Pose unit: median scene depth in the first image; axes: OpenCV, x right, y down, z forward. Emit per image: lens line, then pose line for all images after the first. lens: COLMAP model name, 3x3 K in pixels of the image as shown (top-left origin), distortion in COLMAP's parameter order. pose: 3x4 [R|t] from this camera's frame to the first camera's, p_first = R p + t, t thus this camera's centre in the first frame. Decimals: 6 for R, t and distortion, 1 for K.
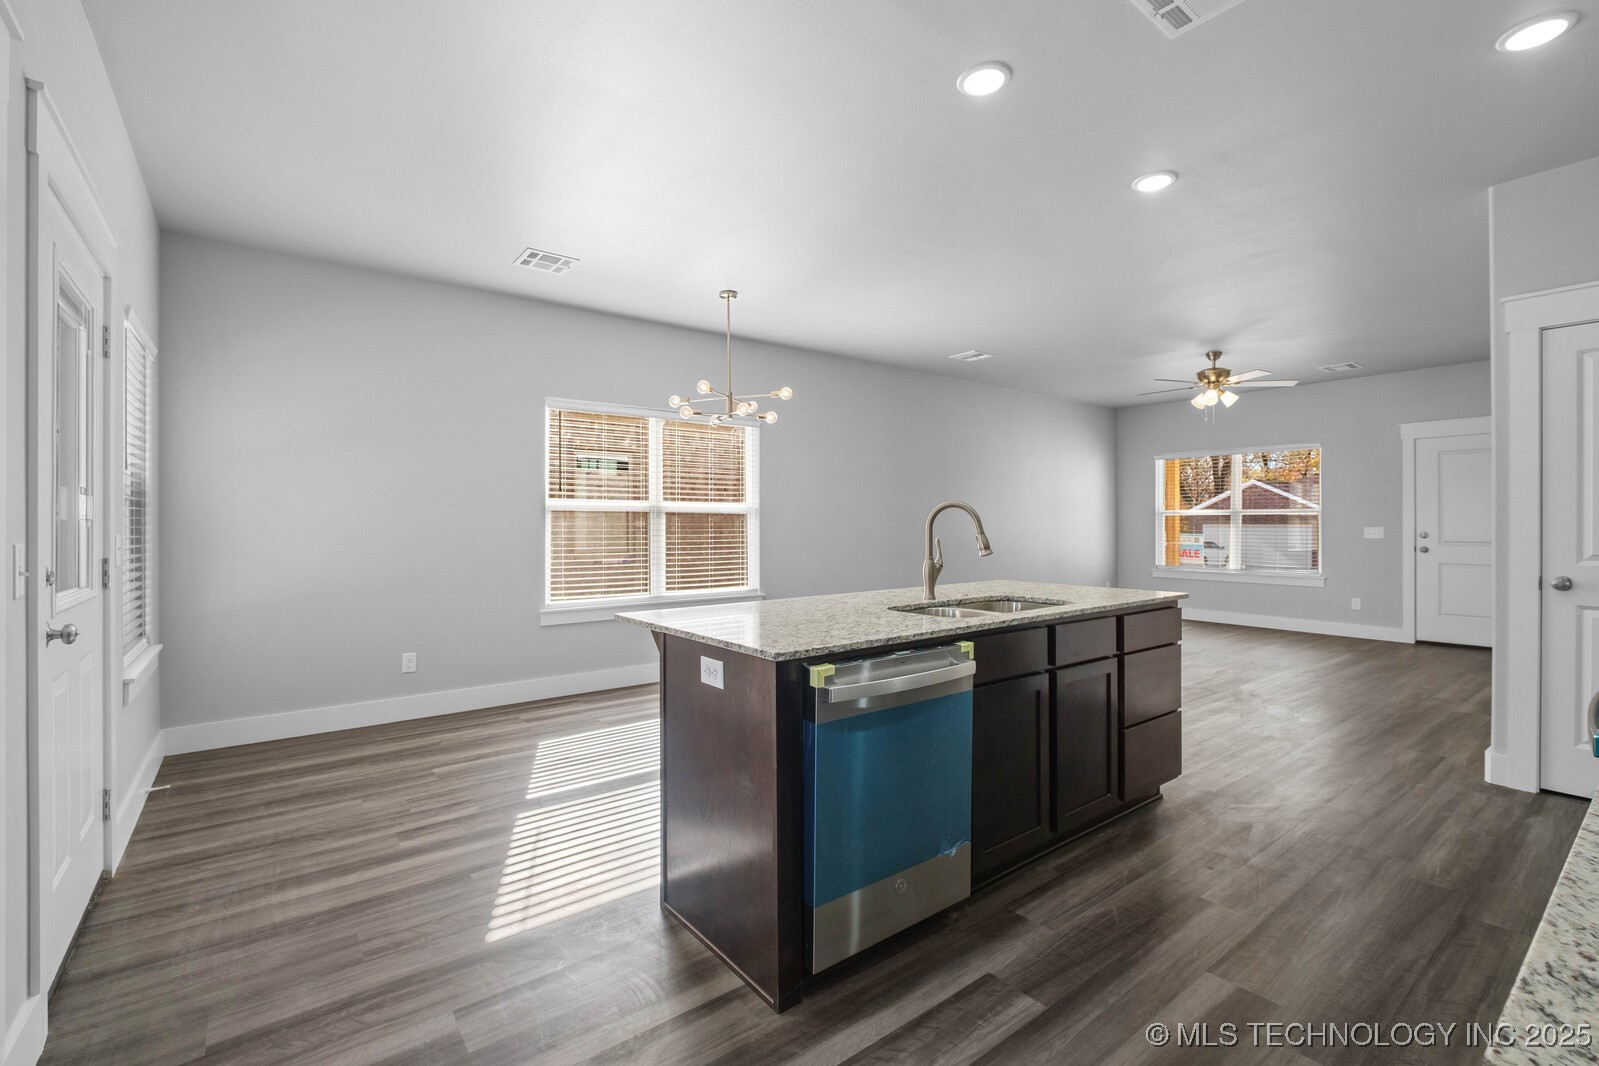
lens RADIAL K [[698.9, 0, 796.6], [0, 698.9, 520.4], [0, 0, 1]] dist [0.005239, -0.001214]
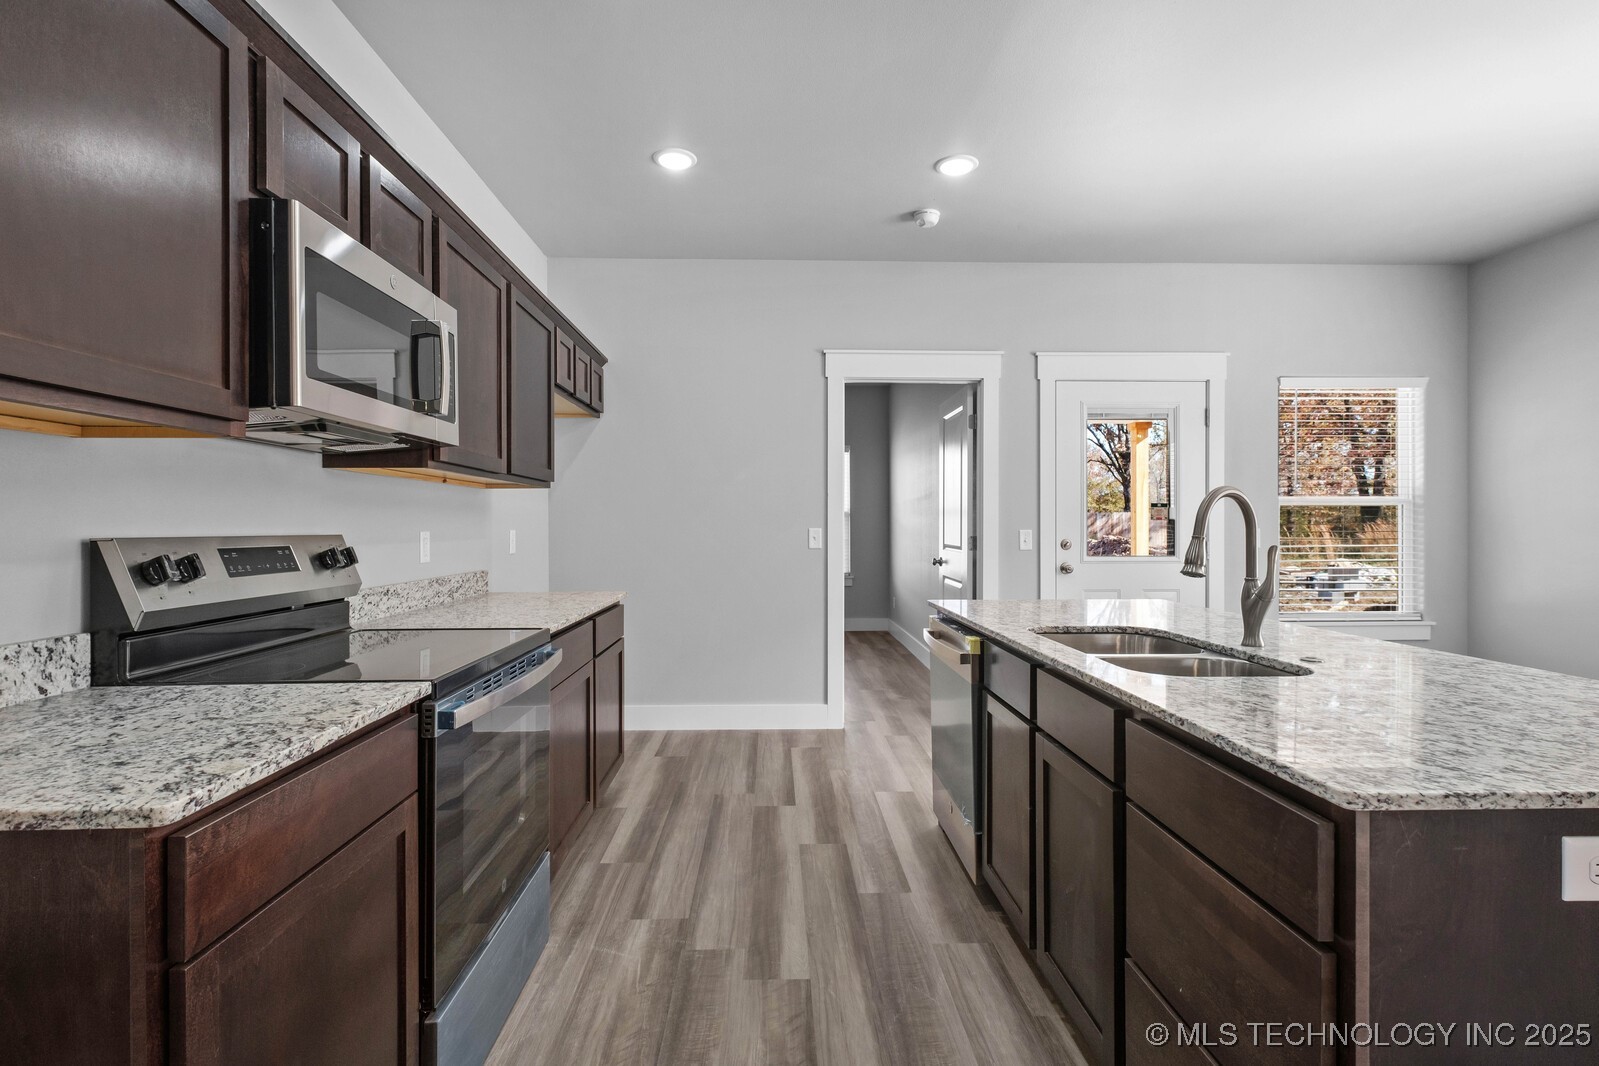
lens RADIAL K [[752.3, 0, 797.0], [0, 752.3, 536.9], [0, 0, 1]] dist [0.002252, -0.000181]
pose [[-0.583250, 0.016617, -0.812123, 0.500392], [0.005068, 0.999846, 0.016819, 0.001909], [0.812277, 0.005693, -0.583244, 0.554286]]
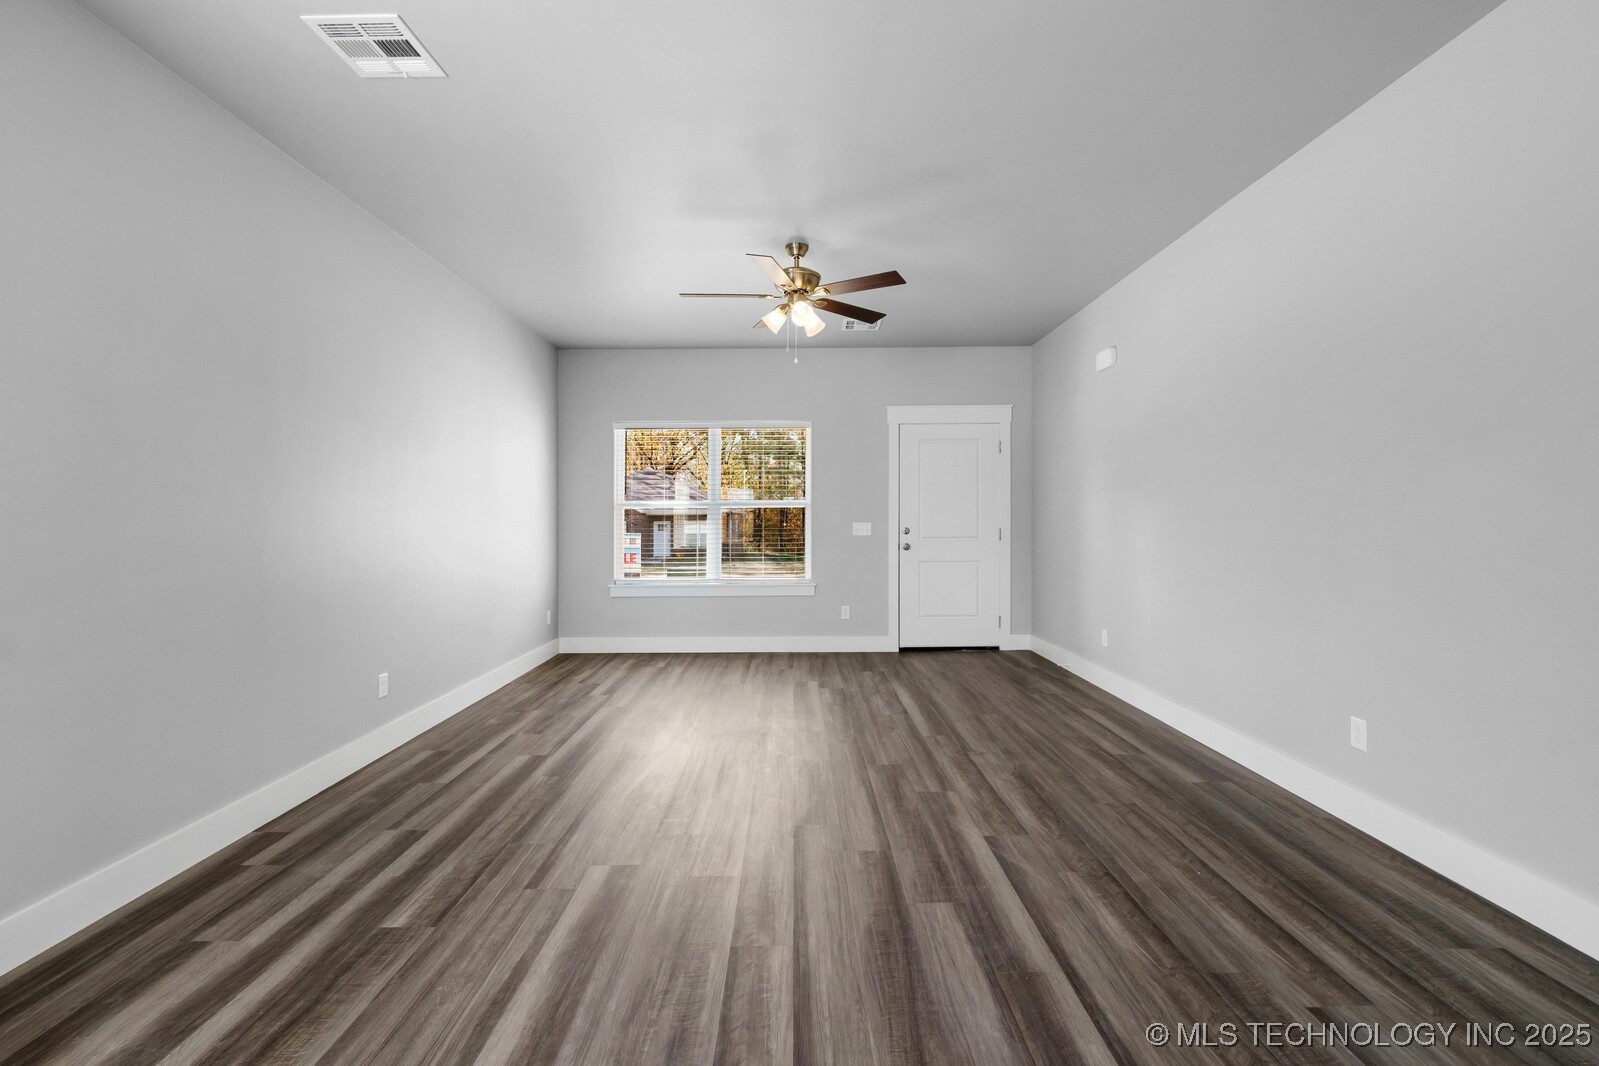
lens RADIAL K [[698.9, 0, 800.0], [0, 698.9, 501.0], [0, 0, 1]] dist [0.005239, -0.001214]
pose [[0.603795, 0.018617, 0.796922, 0.119158], [0.001575, 0.999697, -0.024547, 0.006106], [-0.797138, 0.016076, 0.603583, 0.729589]]
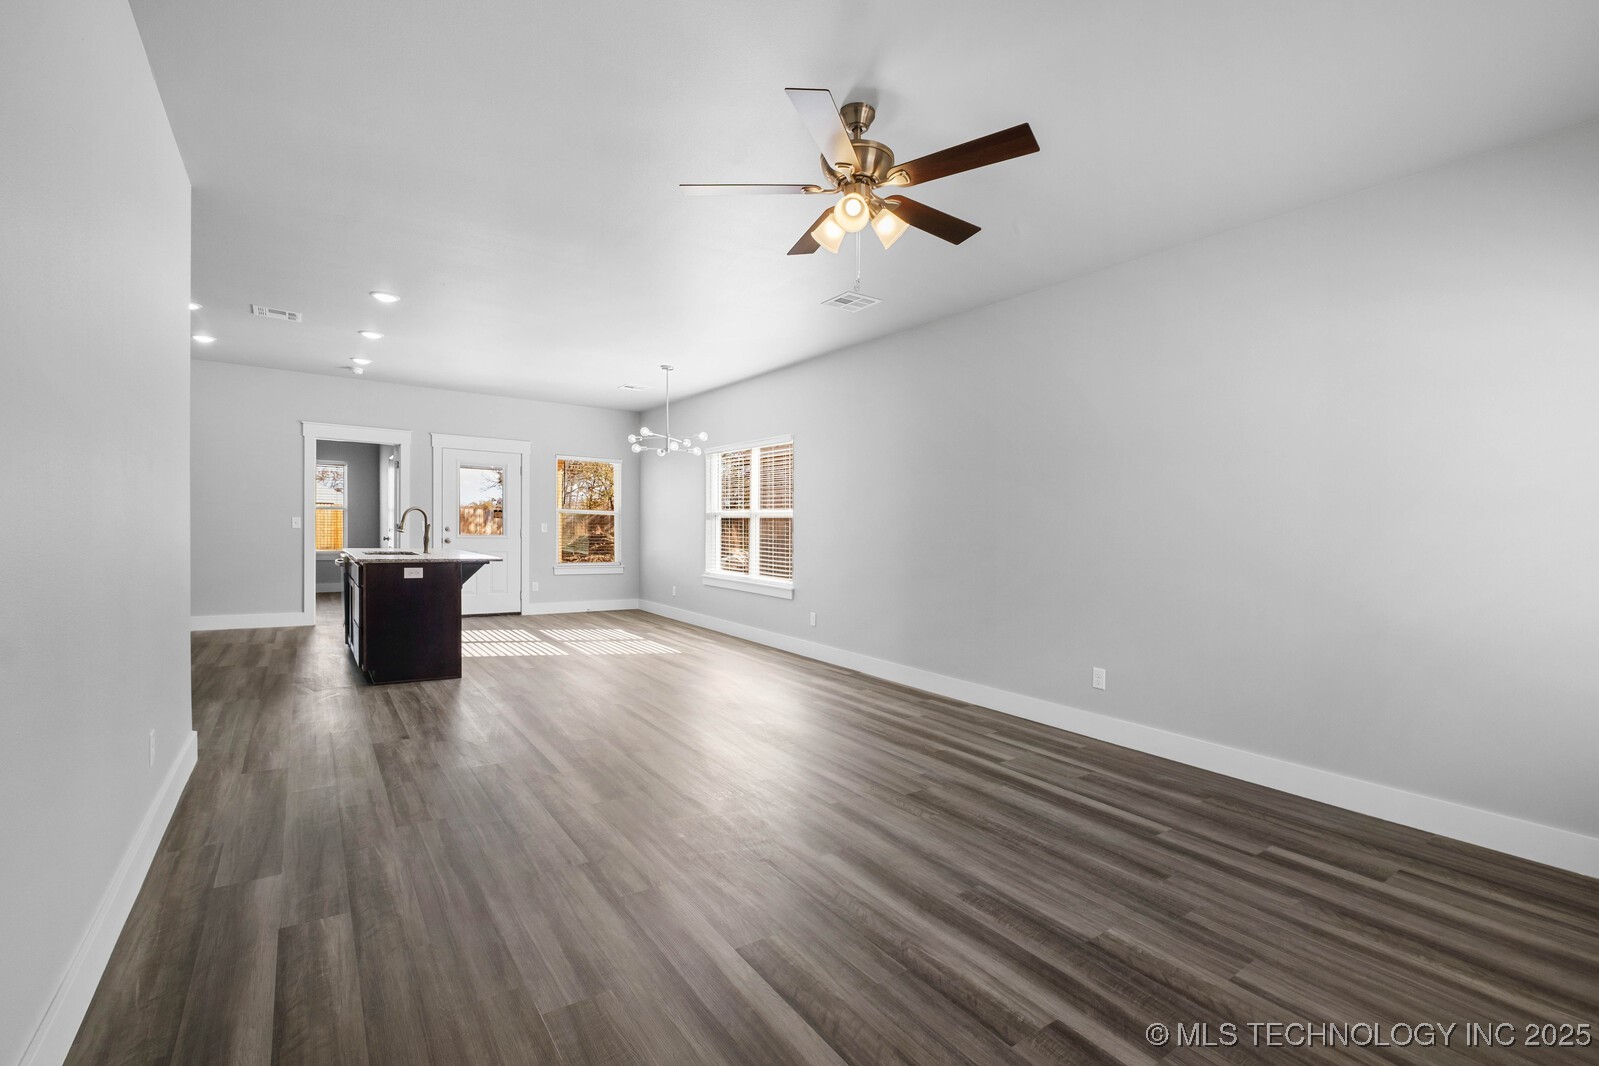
lens RADIAL K [[698.9, 0, 788.3], [0, 698.9, 545.2], [0, 0, 1]] dist [0.005239, -0.001214]
pose [[-0.049922, 0.025382, -0.998431, 1.176147], [-0.018380, 0.999484, 0.026328, 0.006892], [0.998584, 0.019665, -0.049429, 1.147870]]
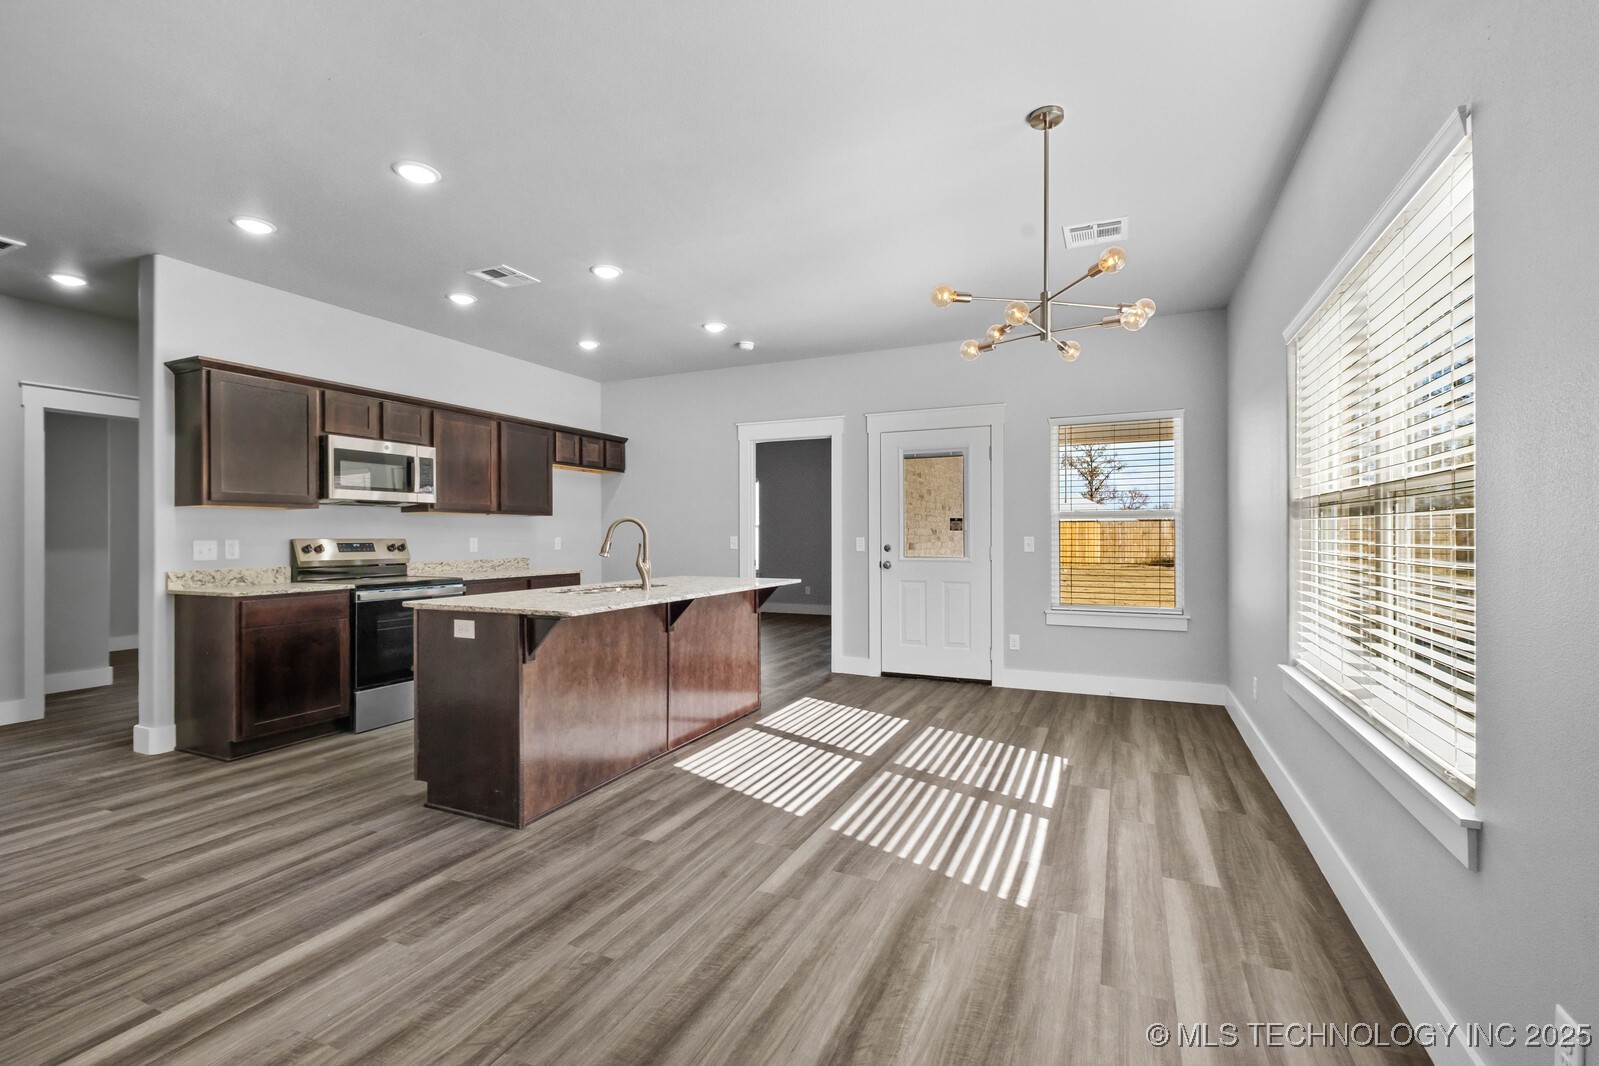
lens RADIAL K [[698.9, 0, 791.4], [0, 698.9, 539.8], [0, 0, 1]] dist [0.005239, -0.001214]
pose [[-0.887211, 0.008391, -0.461288, 0.290362], [0.006728, 0.999964, 0.005249, 0.006268], [0.461315, 0.001553, -0.887235, 1.206141]]
